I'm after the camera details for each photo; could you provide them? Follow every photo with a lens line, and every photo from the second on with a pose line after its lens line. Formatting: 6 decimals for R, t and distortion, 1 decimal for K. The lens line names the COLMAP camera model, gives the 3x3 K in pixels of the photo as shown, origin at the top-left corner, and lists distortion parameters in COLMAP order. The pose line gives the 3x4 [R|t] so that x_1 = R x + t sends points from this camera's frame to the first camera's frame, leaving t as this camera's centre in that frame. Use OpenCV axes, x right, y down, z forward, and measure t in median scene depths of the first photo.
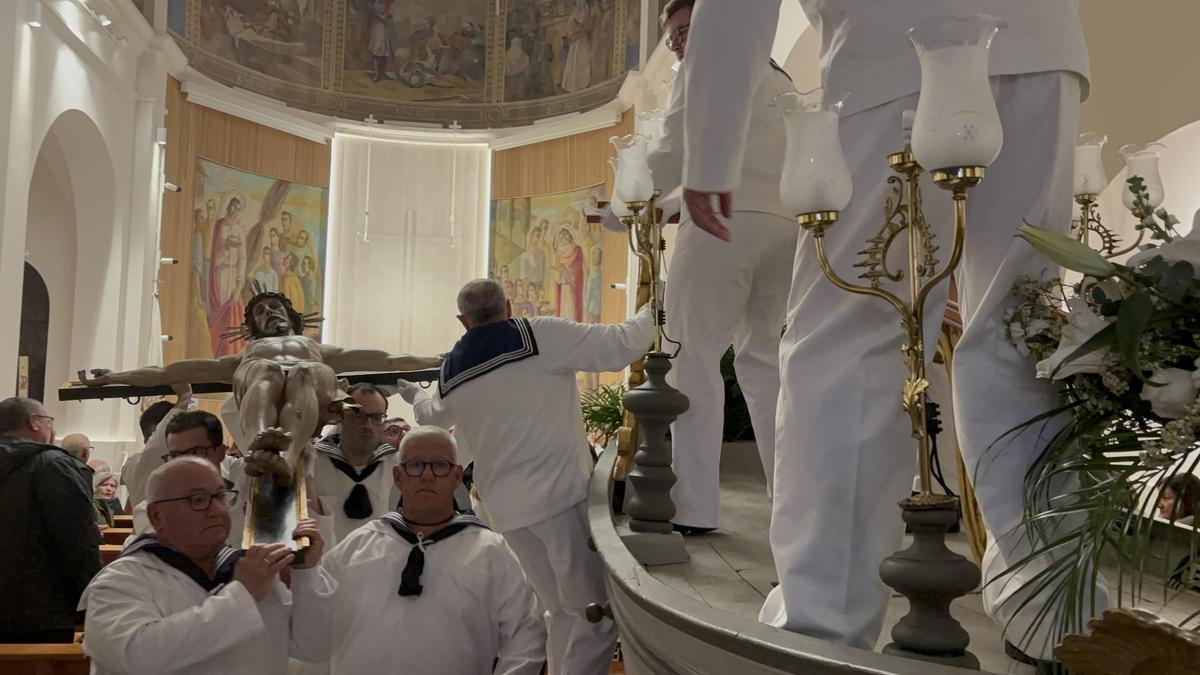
lens RADIAL K [[1049.8, 0, 588.3], [0, 1049.8, 346.6], [0, 0, 1]] dist [0.184438, -0.660696]
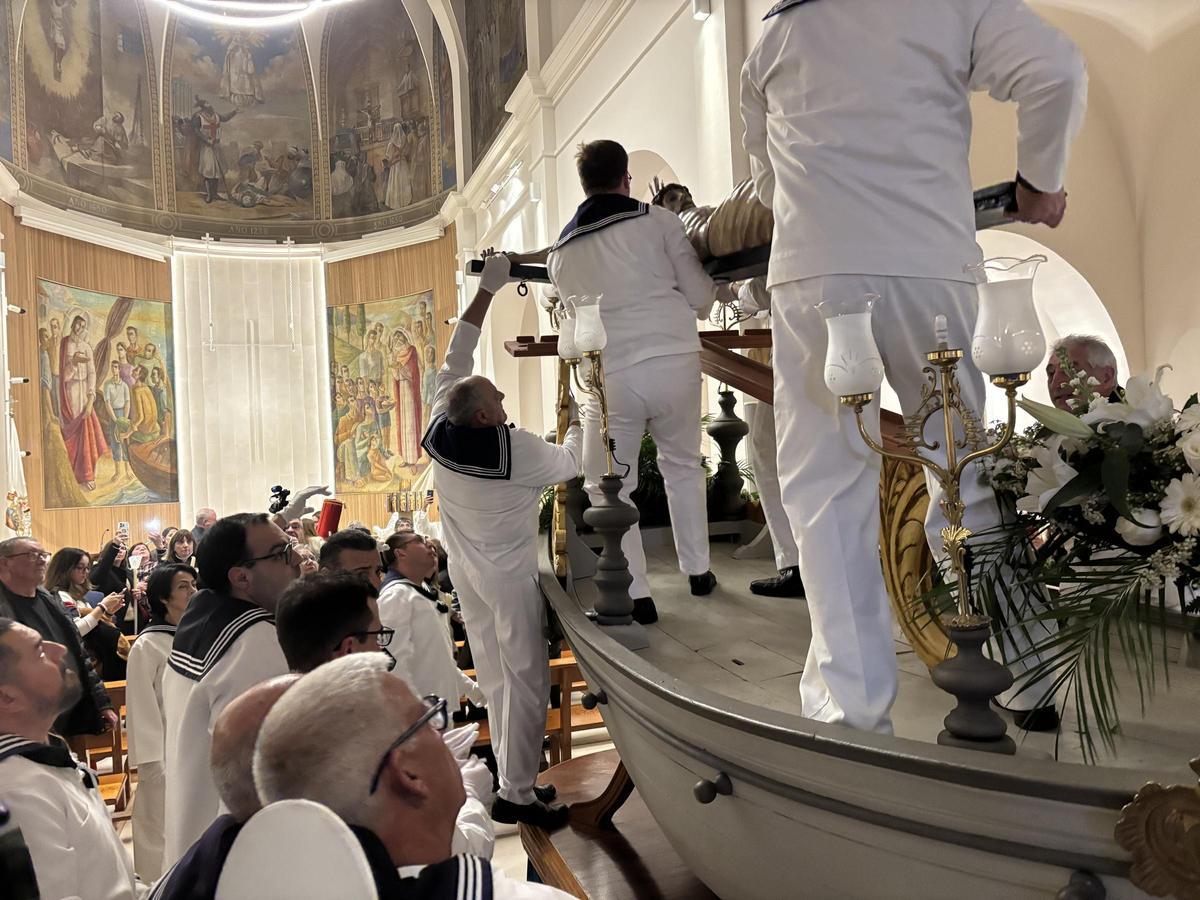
lens RADIAL K [[903.9, 0, 596.6], [0, 903.9, 461.6], [0, 0, 1]] dist [0.013634, 0.005380]
pose [[0.975654, -0.072897, 0.206848, -0.025937], [0.063192, 0.996585, 0.053151, -0.010467], [-0.210016, -0.038786, 0.976928, 0.002514]]
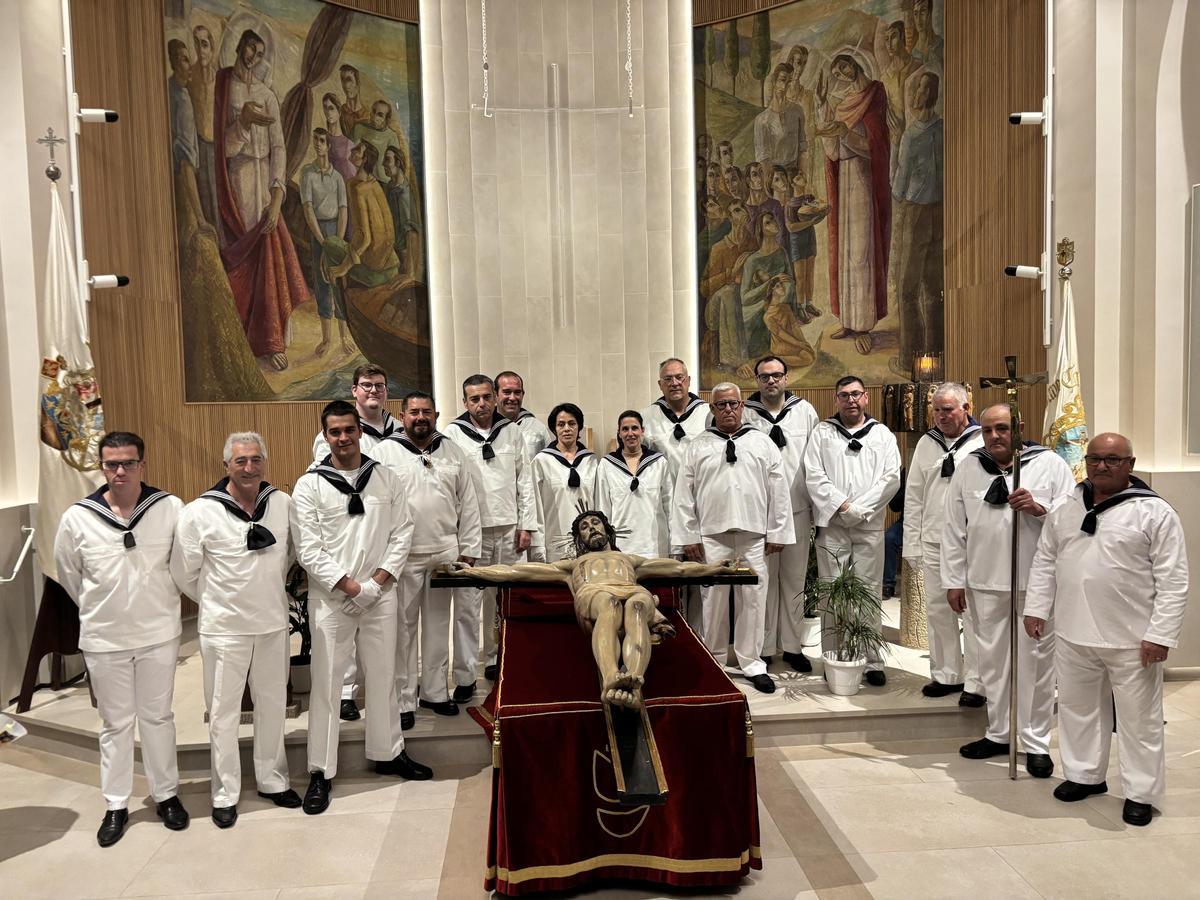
lens RADIAL K [[903.9, 0, 596.6], [0, 903.9, 461.6], [0, 0, 1]] dist [0.013634, 0.005380]
pose [[0.996048, -0.051320, -0.072493, -0.126277], [0.060658, 0.989242, 0.133120, 0.026644], [0.064881, -0.136992, 0.988445, 0.494189]]
